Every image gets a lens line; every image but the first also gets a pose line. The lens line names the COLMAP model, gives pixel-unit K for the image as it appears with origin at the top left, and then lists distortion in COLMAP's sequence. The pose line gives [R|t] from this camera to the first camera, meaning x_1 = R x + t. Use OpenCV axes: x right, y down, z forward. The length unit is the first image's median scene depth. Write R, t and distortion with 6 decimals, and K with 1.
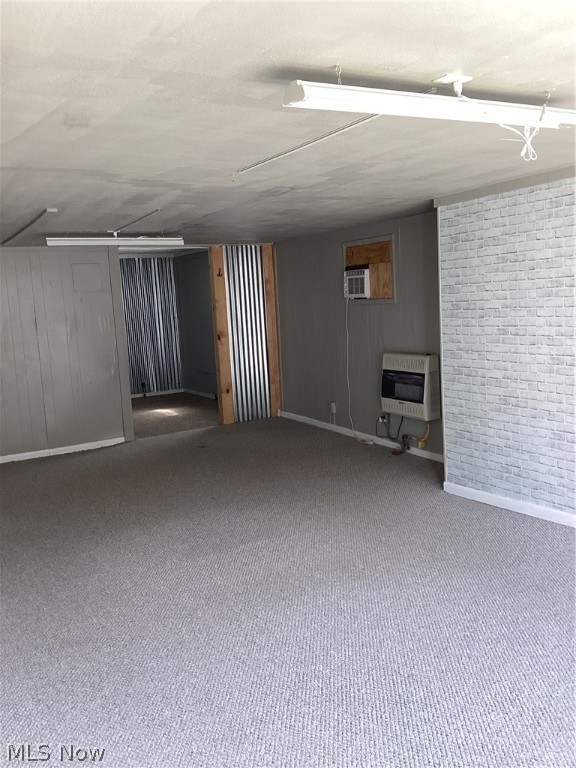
lens RADIAL K [[692.2, 0, 290.0], [0, 692.2, 386.3], [0, 0, 1]] dist [0.159564, -0.360058]
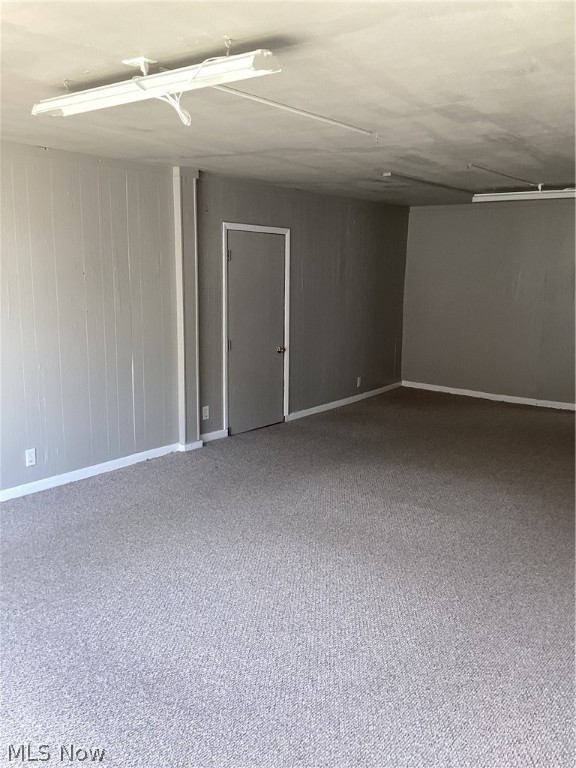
lens RADIAL K [[692.2, 0, 290.0], [0, 692.2, 386.3], [0, 0, 1]] dist [0.159564, -0.360058]
pose [[0.409058, 0.217235, -0.886274, 0.554372], [-0.150713, 0.973995, 0.169175, -0.065135], [0.899976, 0.064371, 0.431160, 0.303998]]
